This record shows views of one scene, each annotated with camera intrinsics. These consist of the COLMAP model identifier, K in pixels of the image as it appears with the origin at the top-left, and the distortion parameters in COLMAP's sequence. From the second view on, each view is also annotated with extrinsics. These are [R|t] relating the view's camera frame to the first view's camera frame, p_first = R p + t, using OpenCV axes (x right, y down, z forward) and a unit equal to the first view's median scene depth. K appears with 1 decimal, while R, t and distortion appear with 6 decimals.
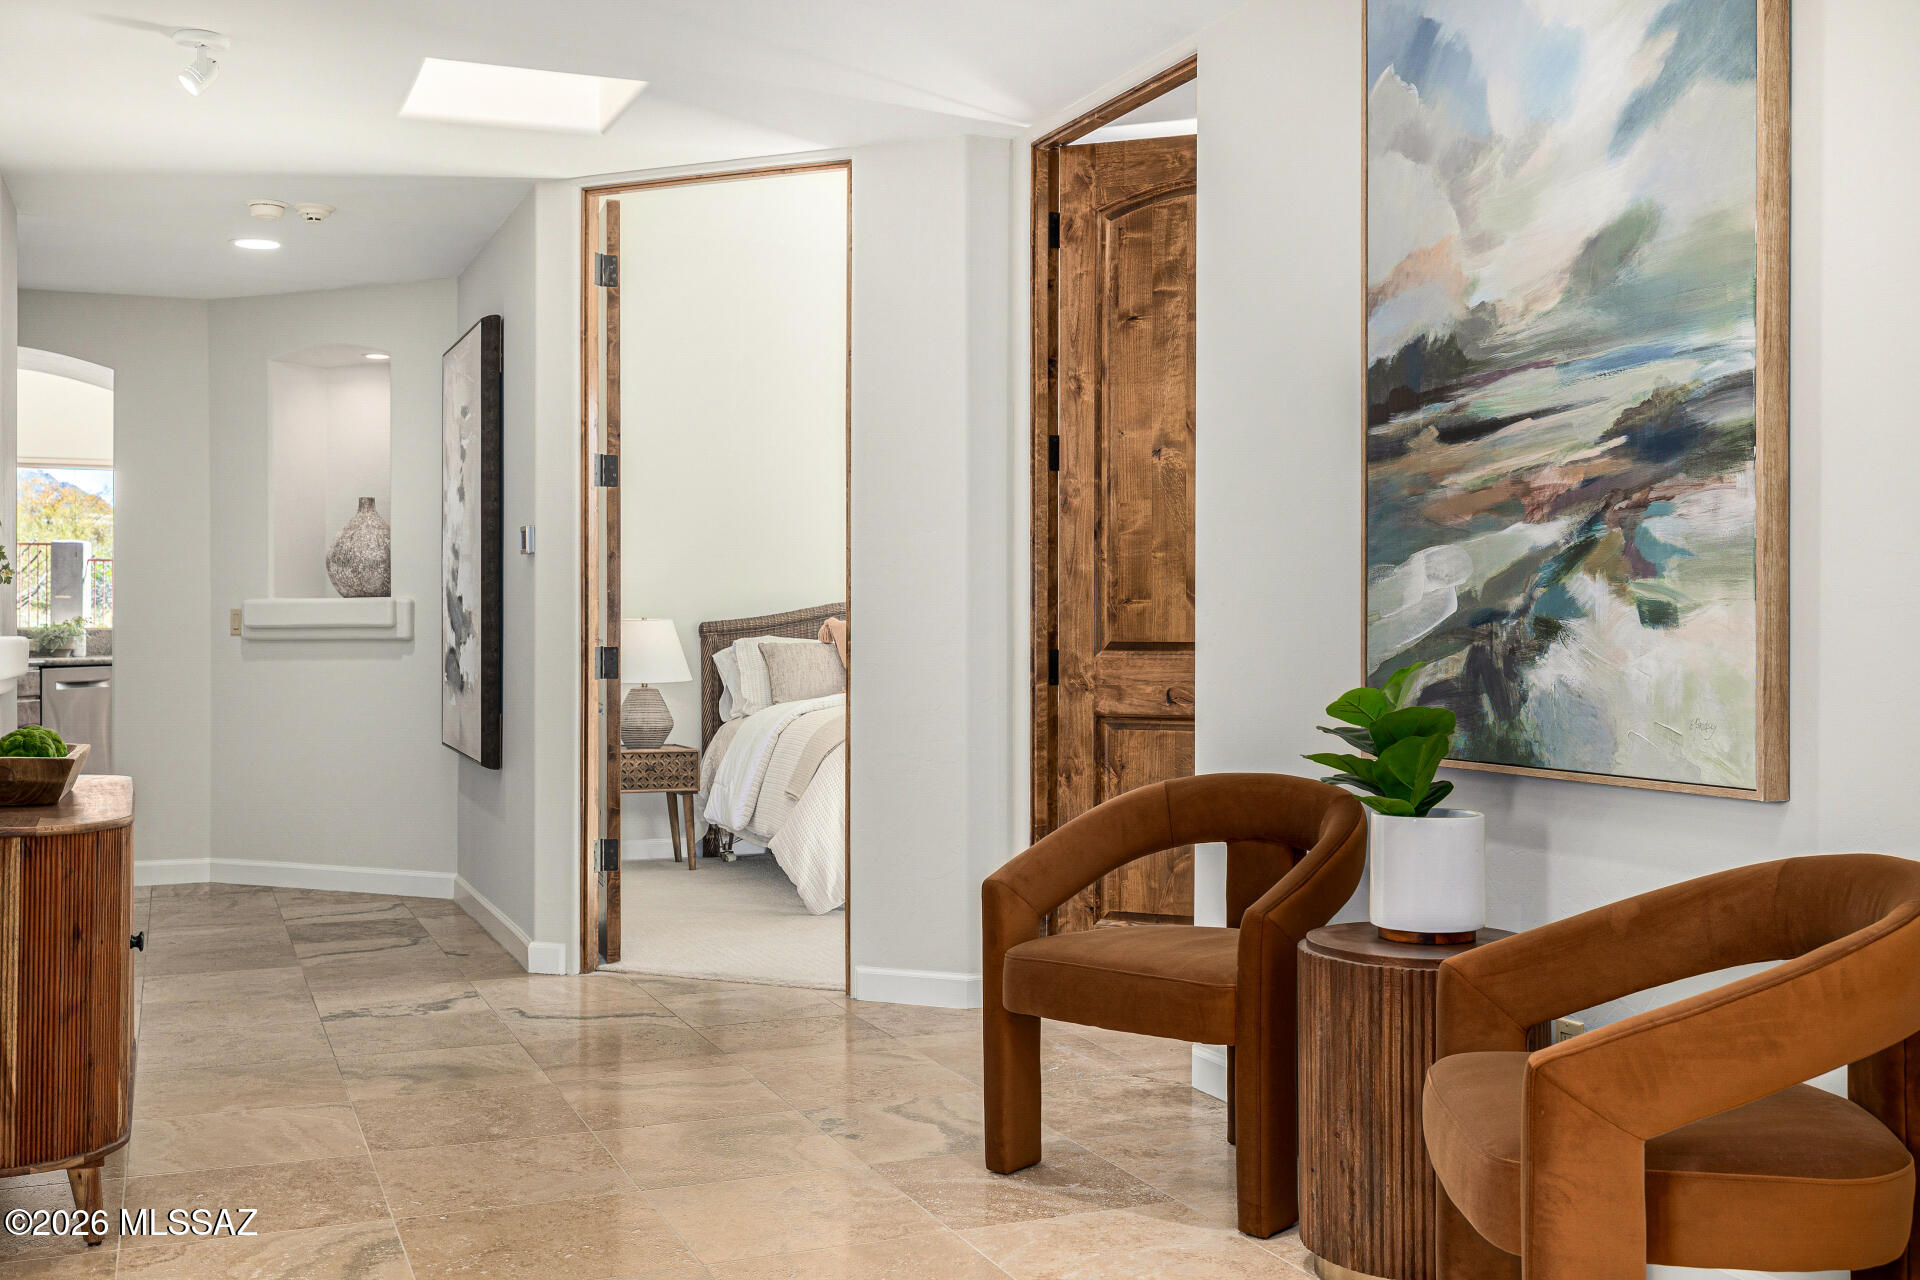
lens RADIAL K [[1869.5, 0, 960.6], [0, 1869.5, 637.5], [0, 0, 1]] dist [-0.016067, 0.000000]
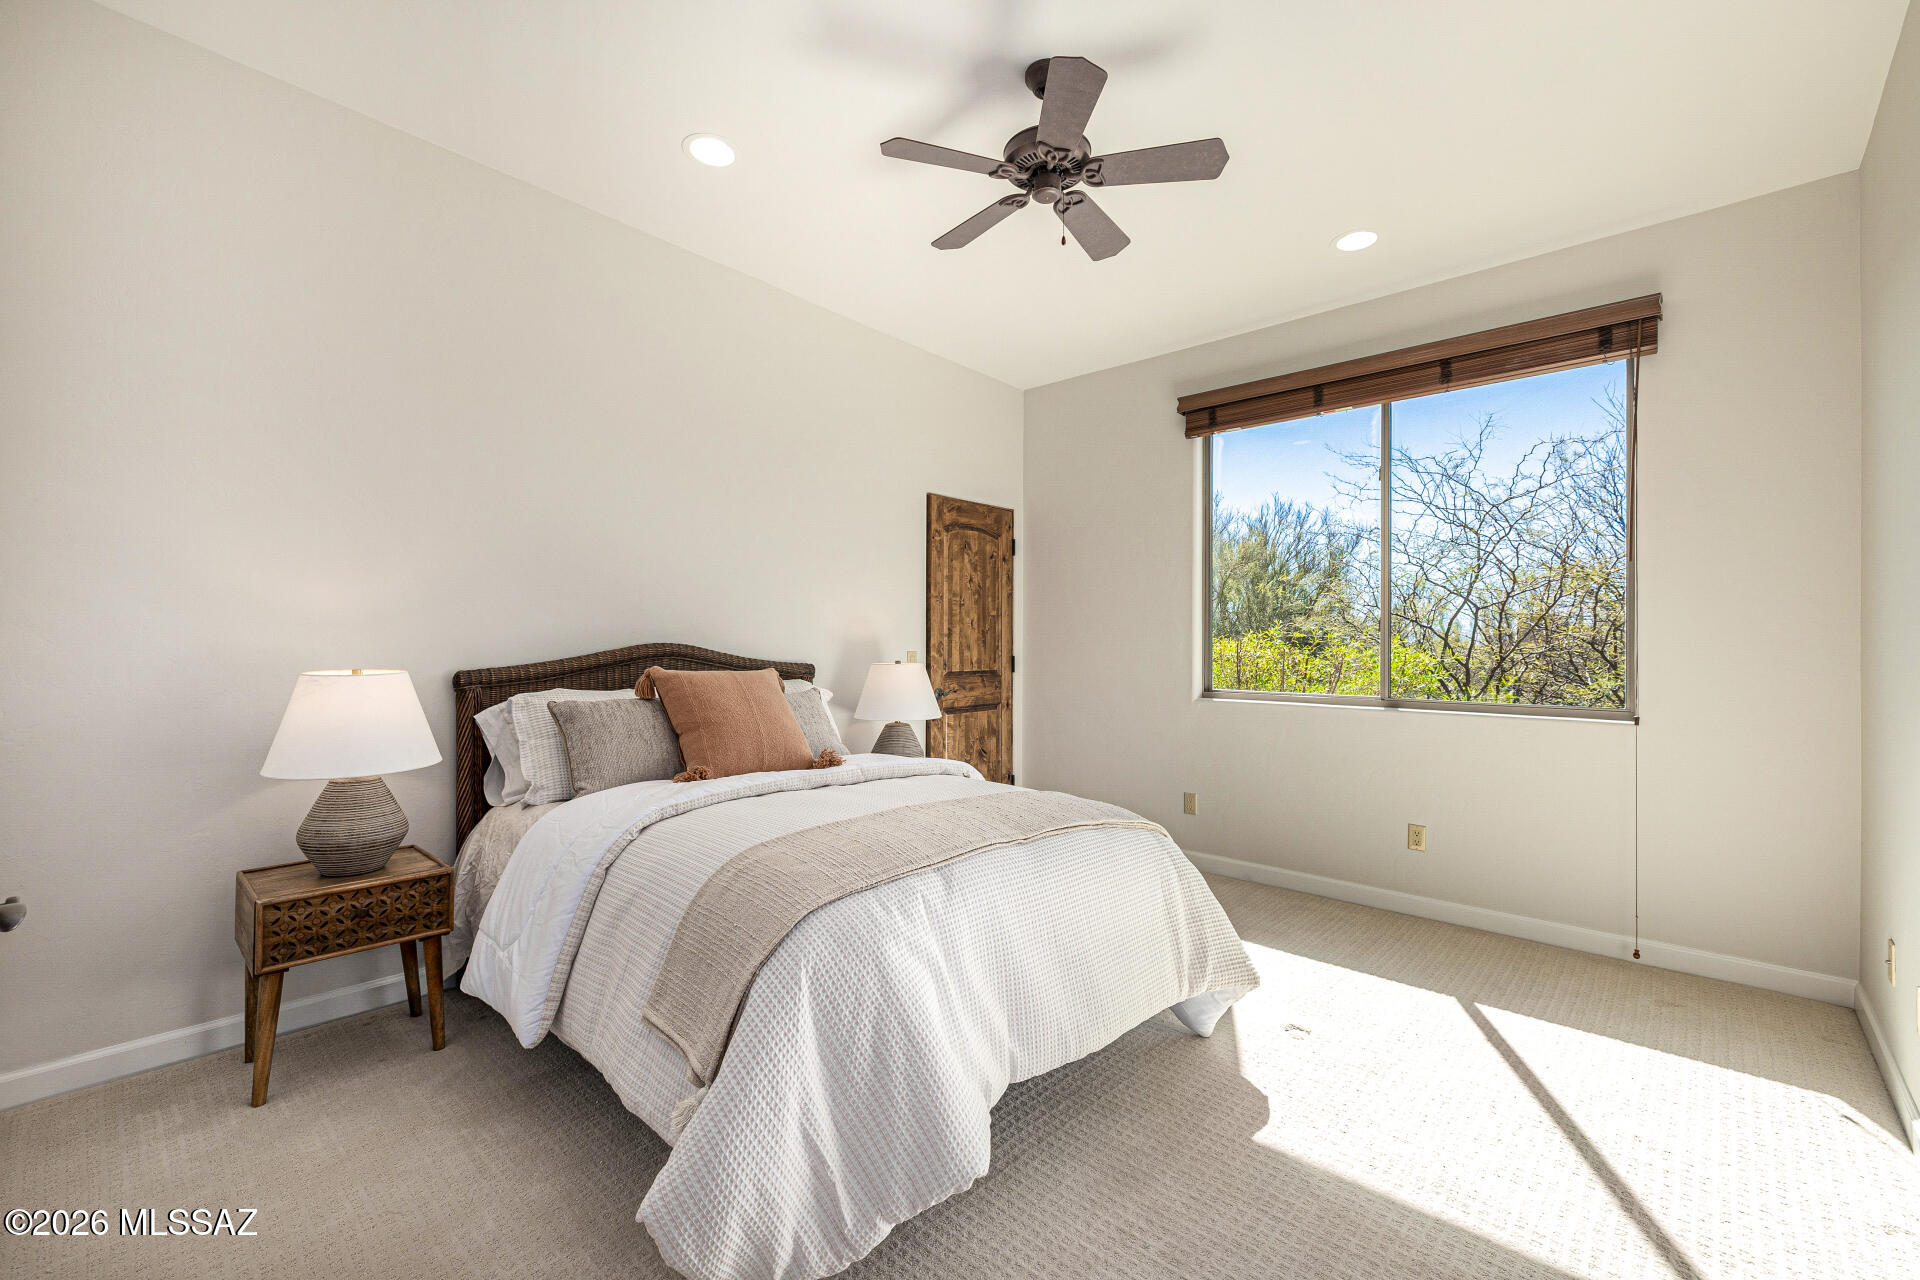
lens RADIAL K [[811.9, 0, 955.9], [0, 811.9, 633.4], [0, 0, 1]] dist [0.001985, -0.000047]
pose [[0.910814, 0.012370, 0.412633, -0.093283], [-0.009231, 0.999911, -0.009601, -0.021975], [-0.412715, 0.004936, 0.910847, 0.636469]]
